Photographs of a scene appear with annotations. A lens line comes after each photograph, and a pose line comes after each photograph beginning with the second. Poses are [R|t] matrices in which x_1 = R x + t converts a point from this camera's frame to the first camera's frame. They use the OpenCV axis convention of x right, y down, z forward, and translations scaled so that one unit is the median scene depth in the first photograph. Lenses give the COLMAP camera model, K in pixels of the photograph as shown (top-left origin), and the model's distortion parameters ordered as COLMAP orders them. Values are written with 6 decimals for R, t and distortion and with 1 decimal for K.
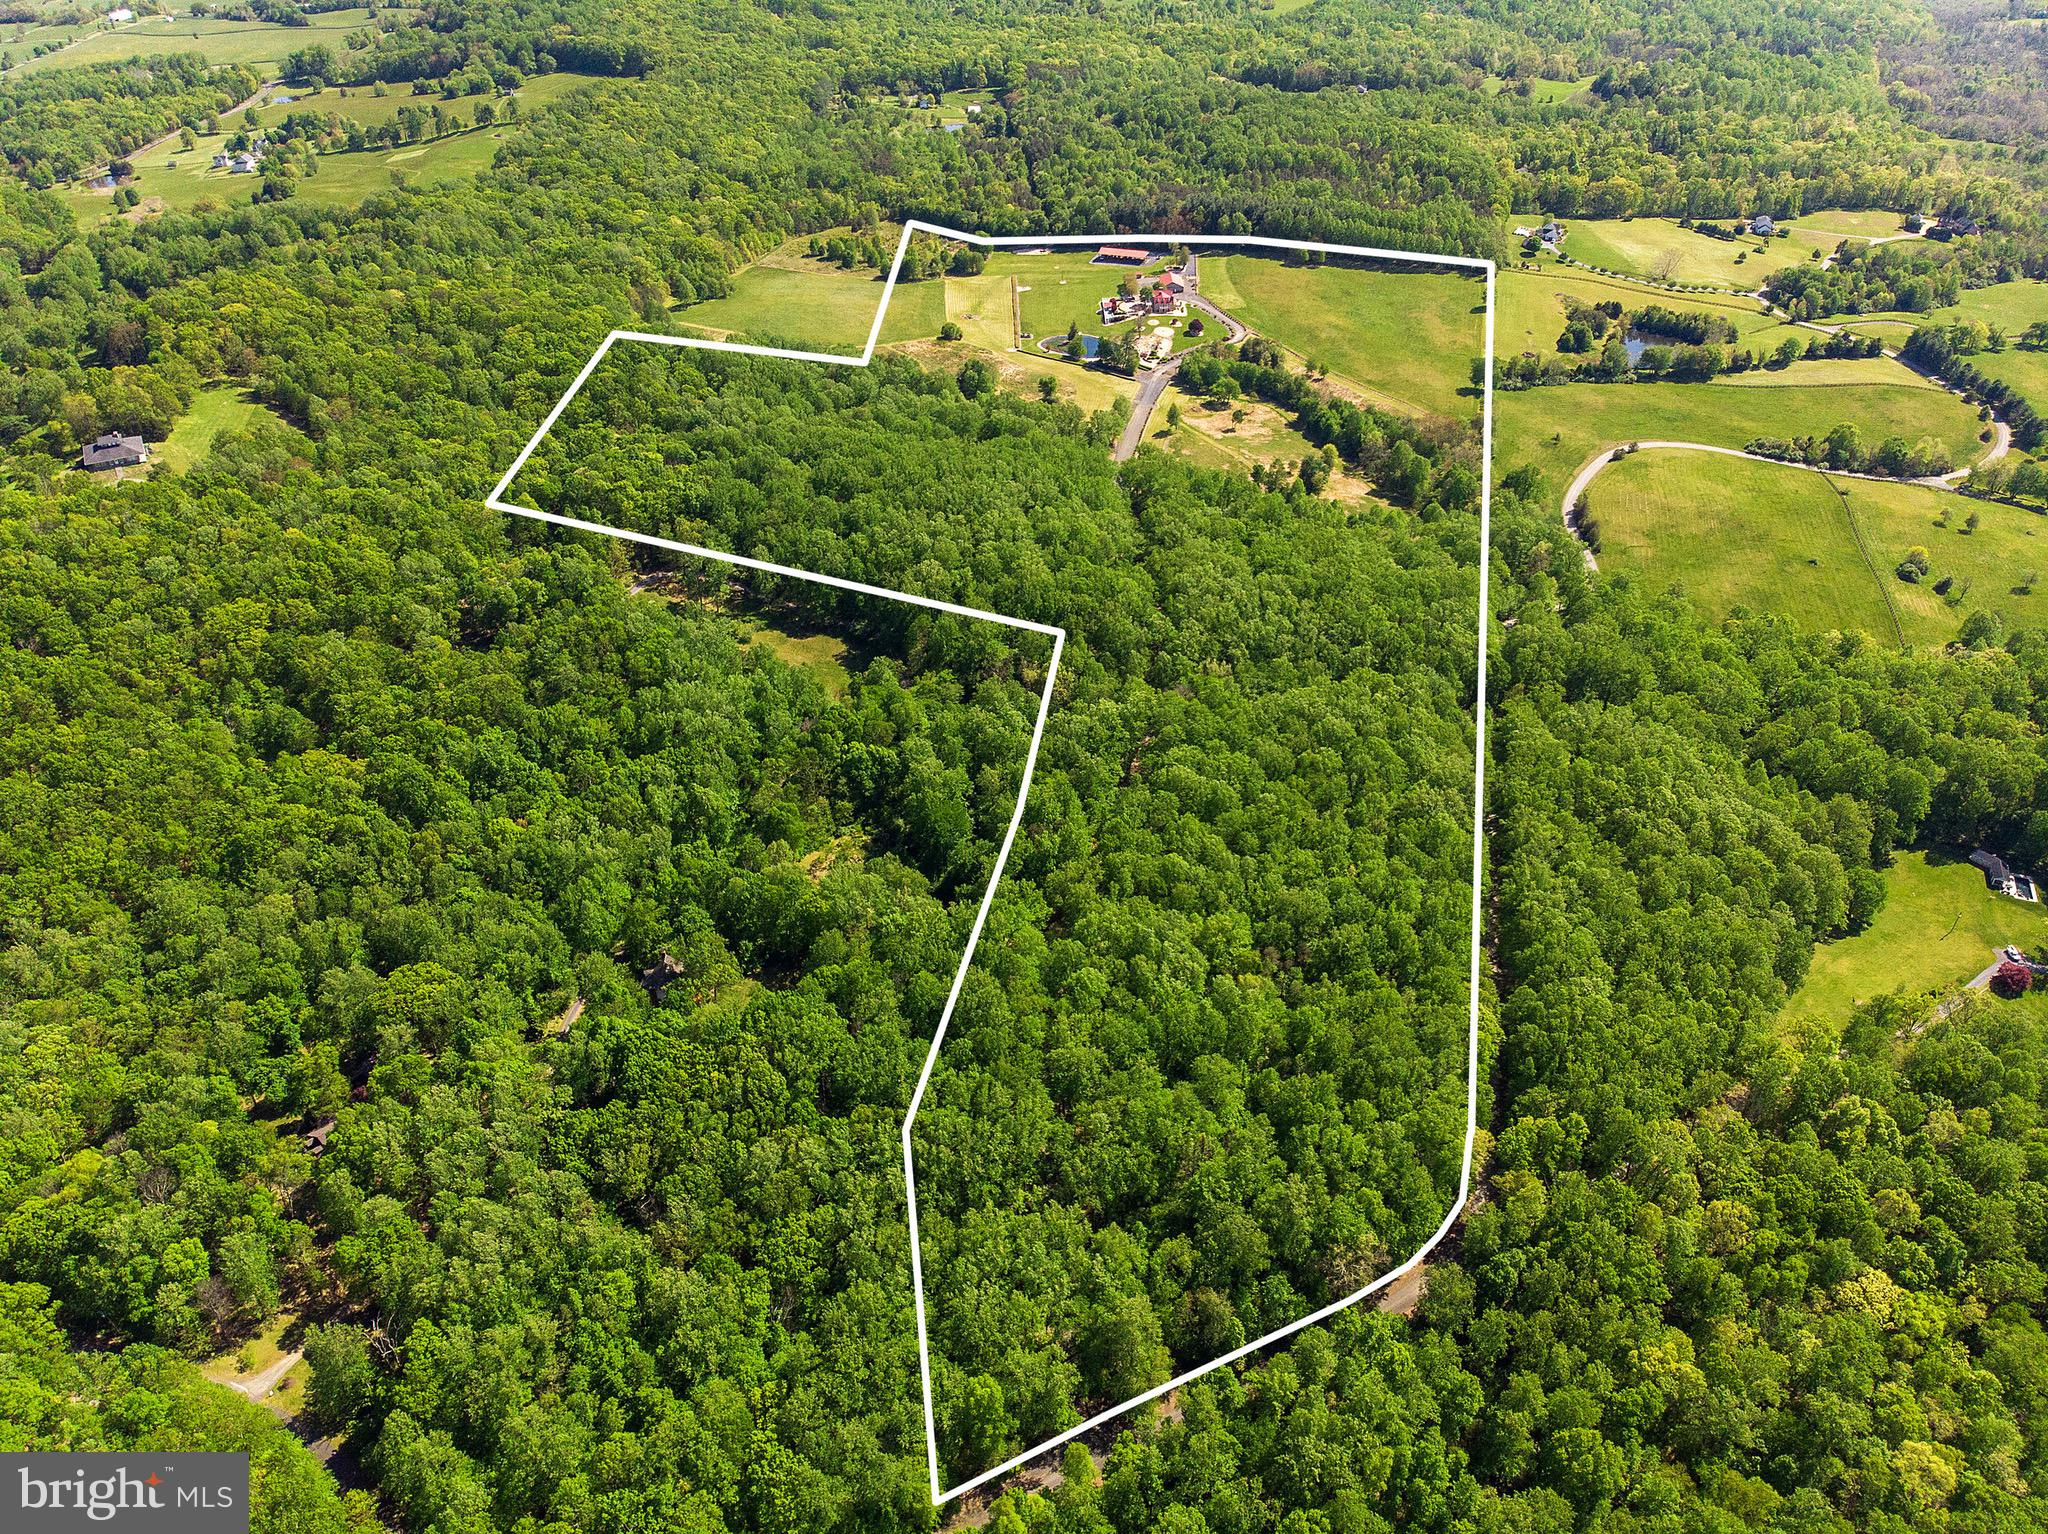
lens RADIAL K [[1515.3, 0, 1044.2], [0, 1515.3, 743.6], [0, 0, 1]] dist [-0.010898, 0.019058]
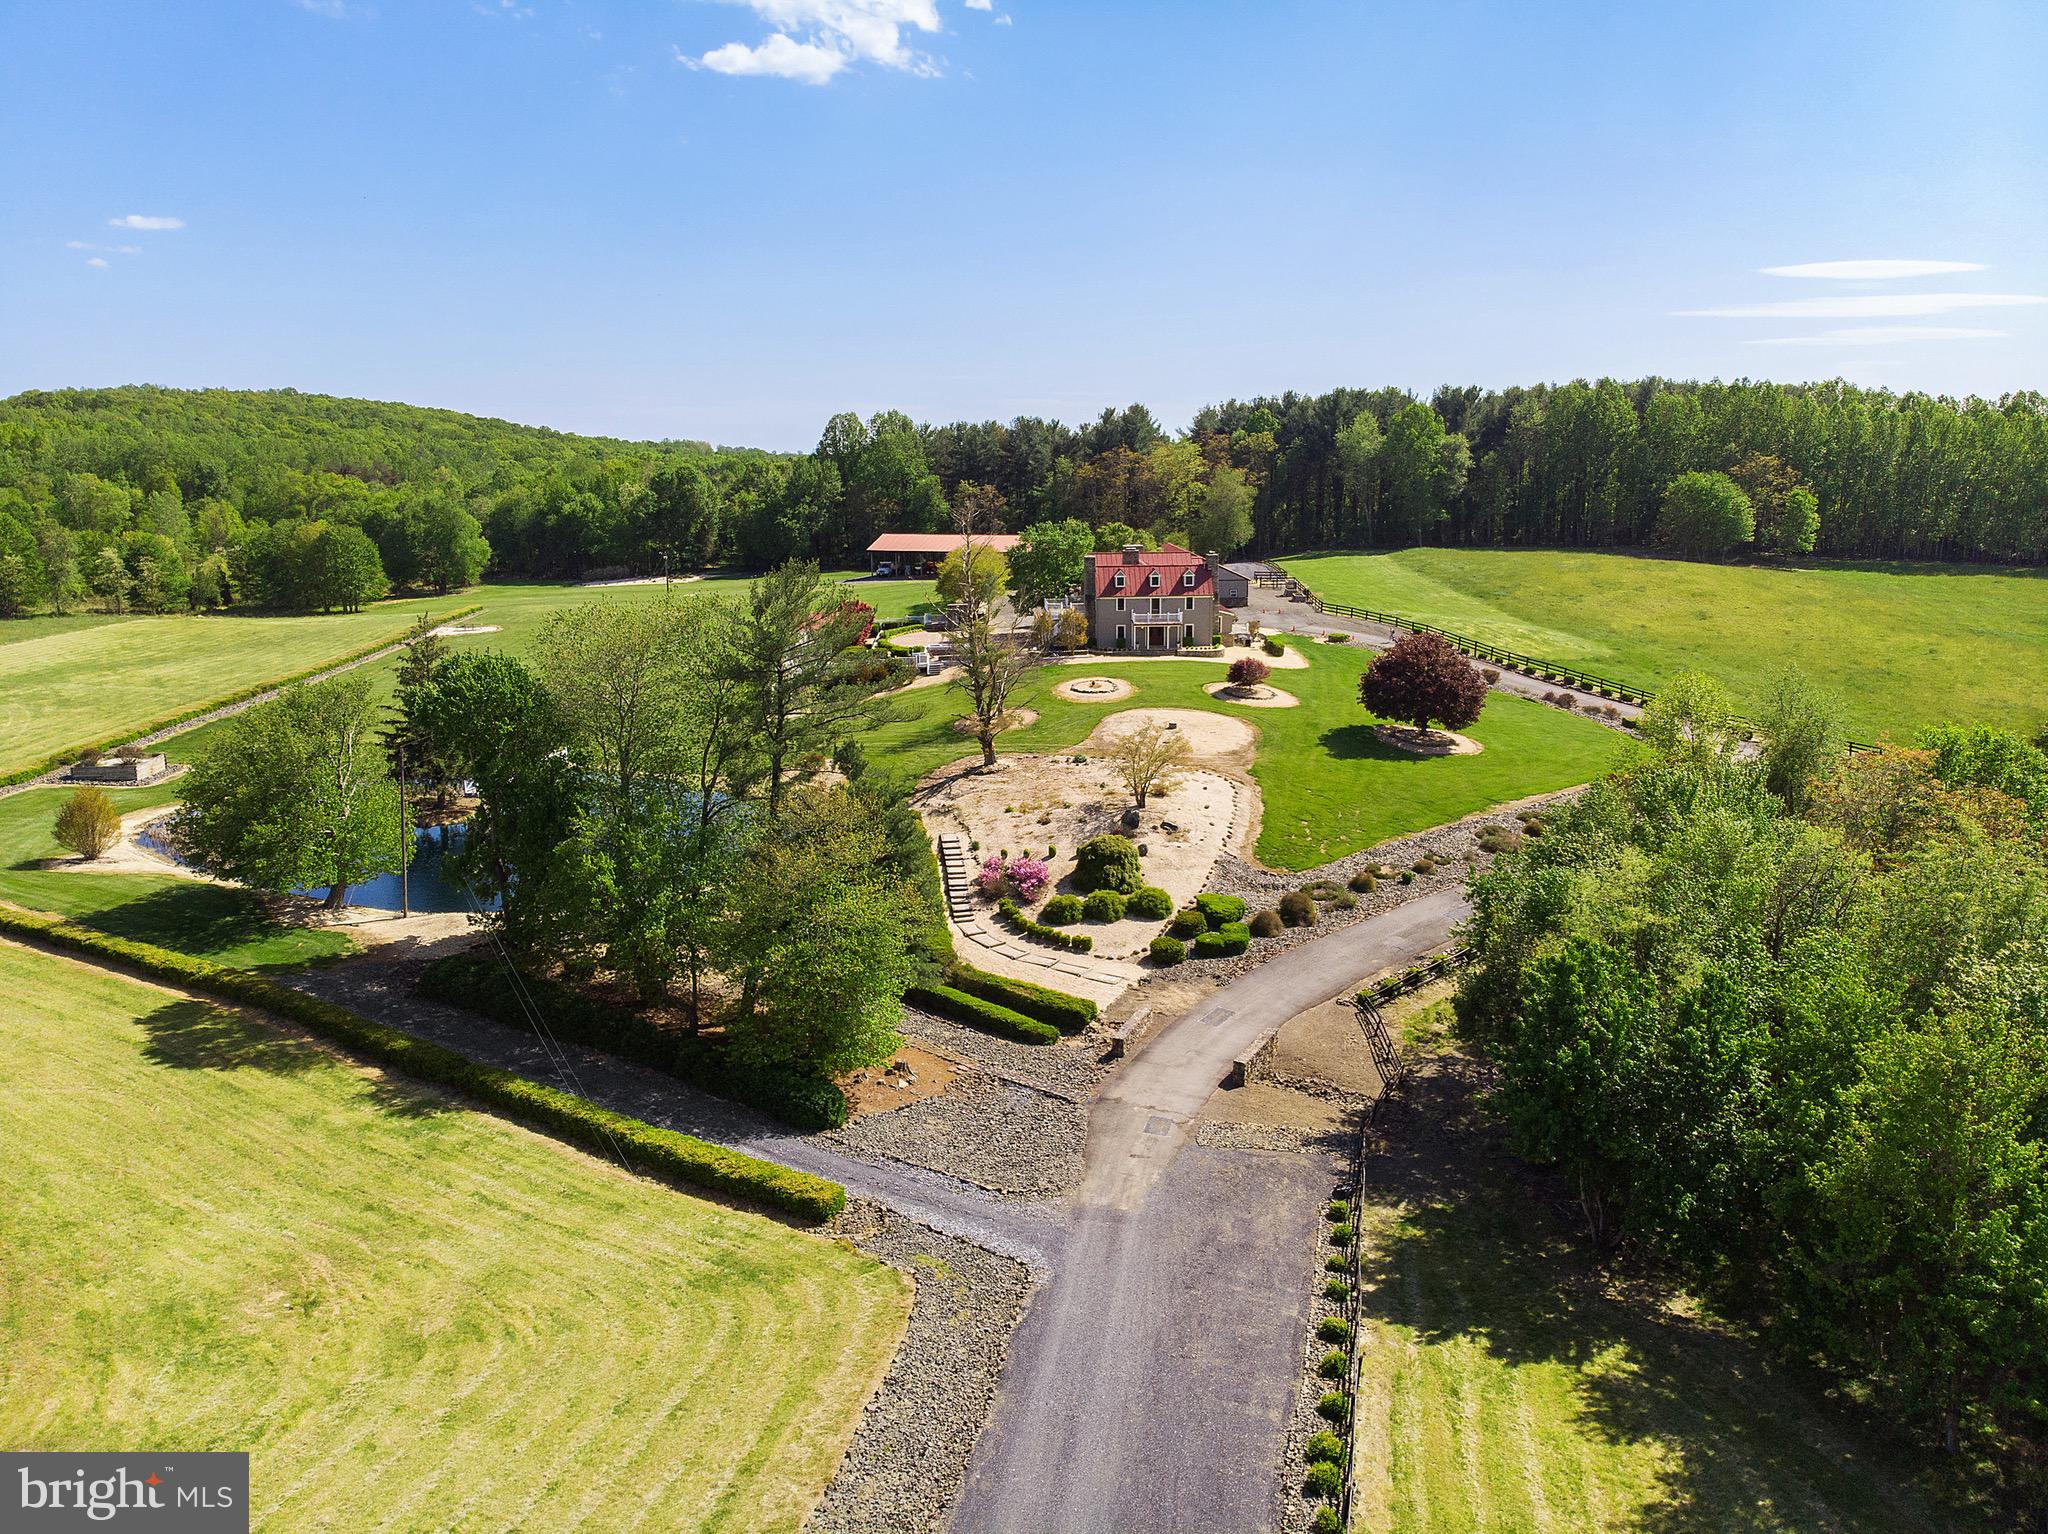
lens RADIAL K [[1457.1, 0, 1024.0], [0, 1457.1, 767.0], [0, 0, 1]] dist [-0.007237, 0.000622]
pose [[0.999787, 0.003609, 0.020300, 0.065095], [0.004520, 0.922249, -0.386571, -0.226431], [-0.020116, 0.386581, 0.922036, 0.908248]]
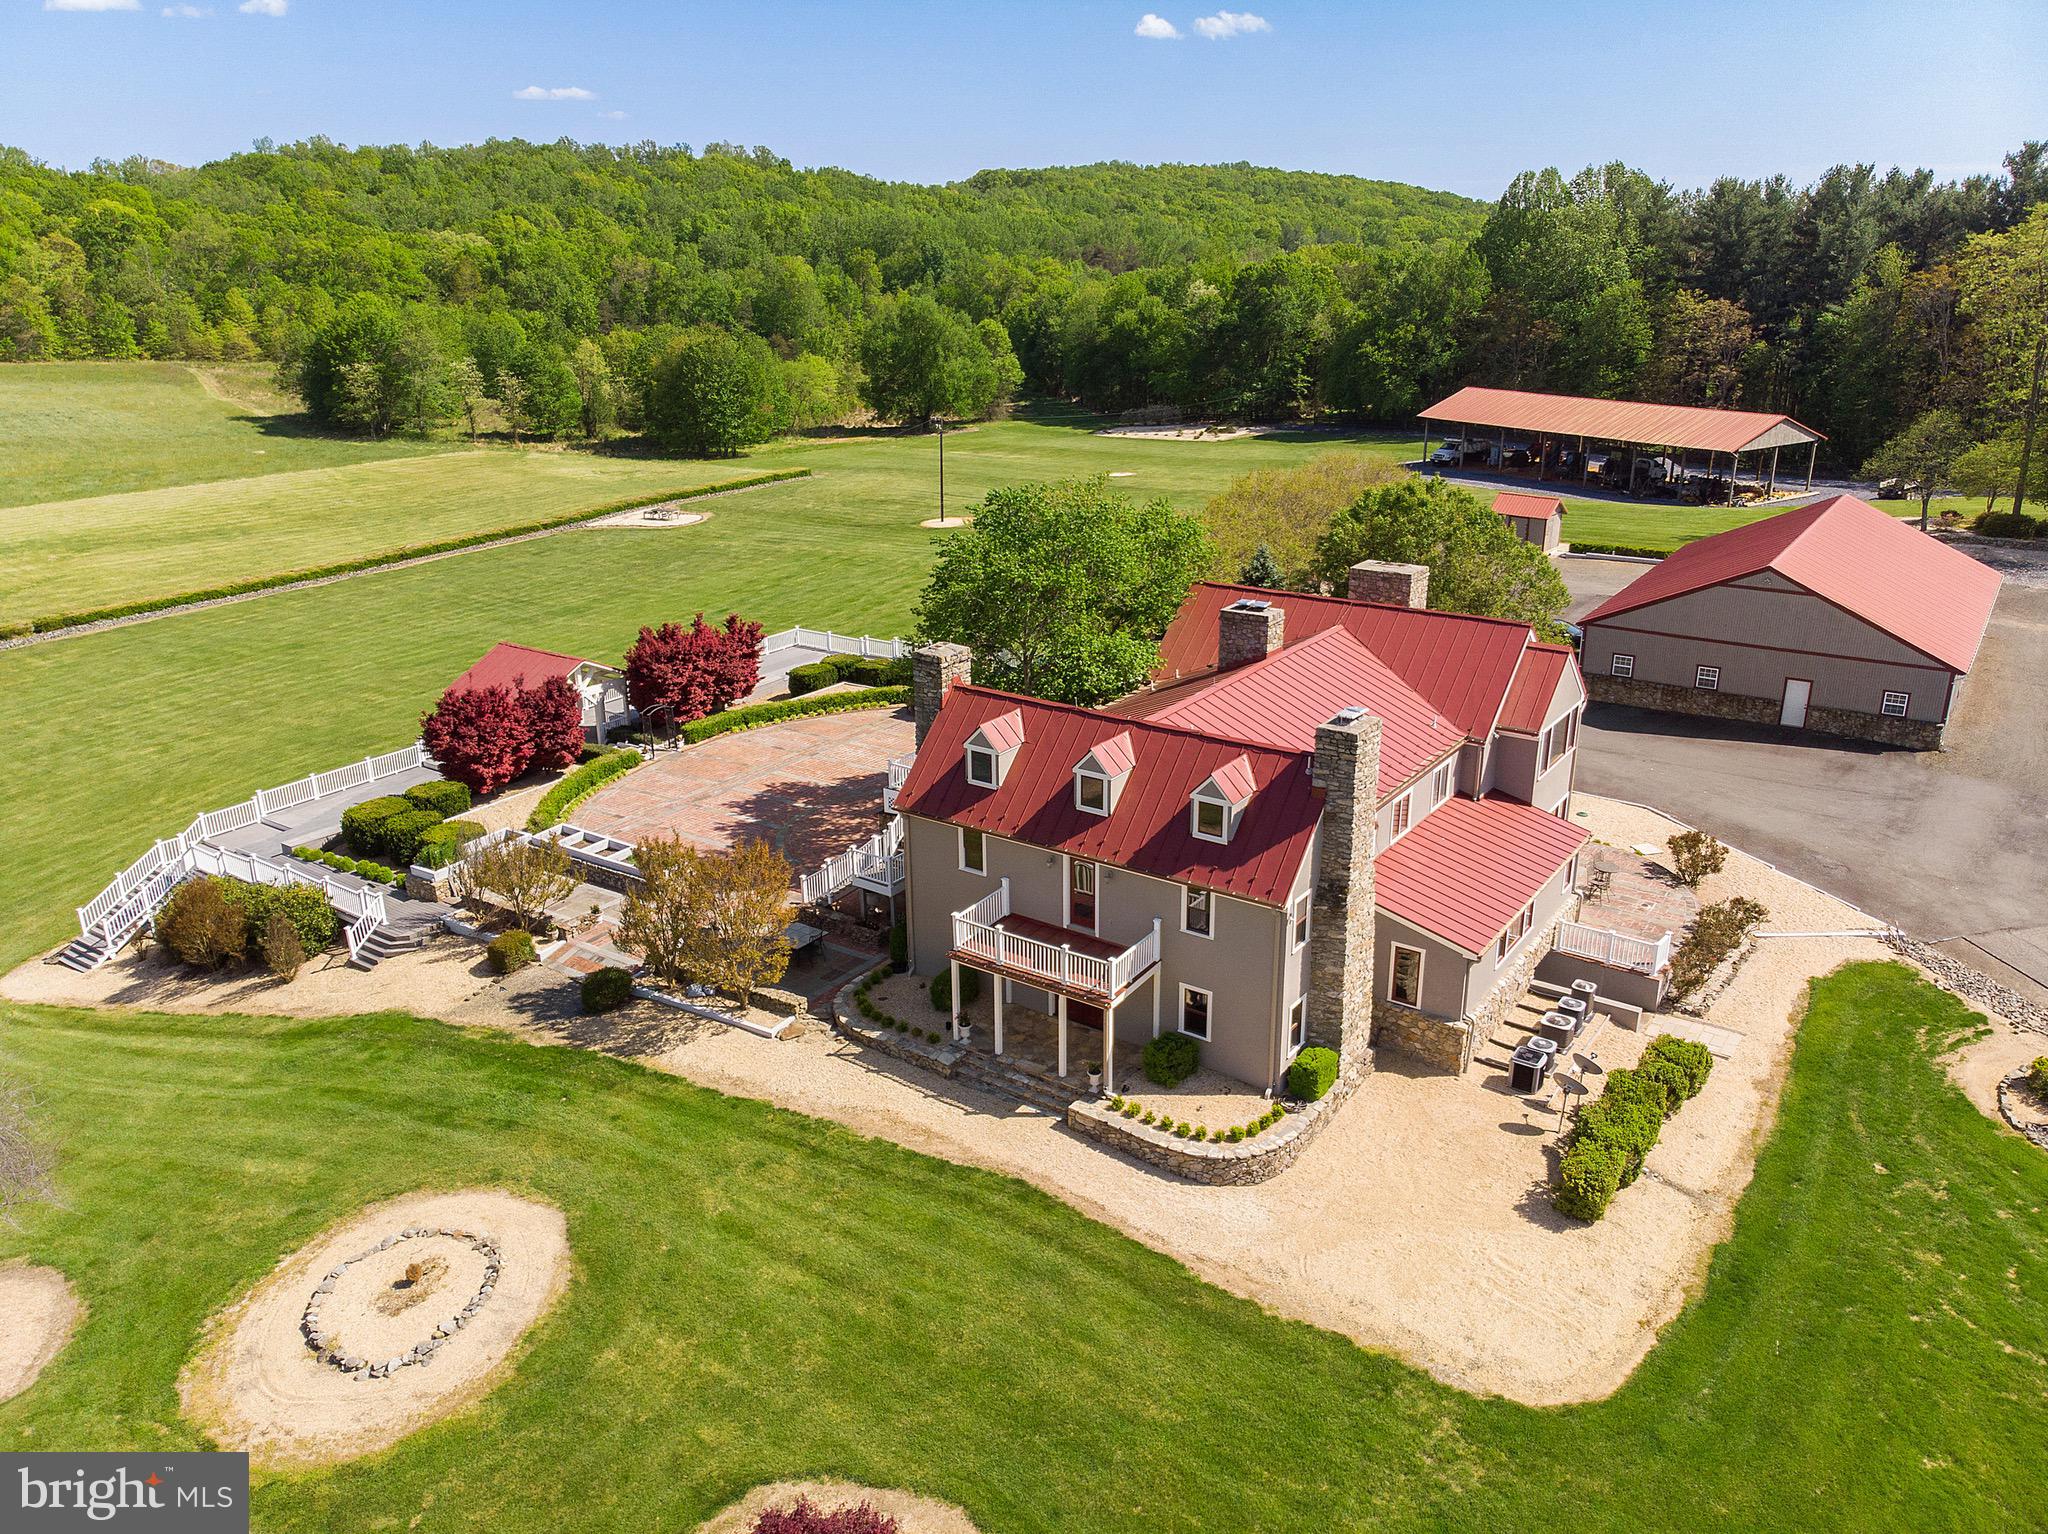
lens RADIAL K [[1495.8, 0, 1040.7], [0, 1495.8, 766.1], [0, 0, 1]] dist [-0.004715, 0.016758]
pose [[0.819380, 0.202710, -0.536214, 0.102854], [-0.335472, 0.928053, -0.161788, -0.299370], [0.464839, 0.312451, 0.828432, 1.010806]]
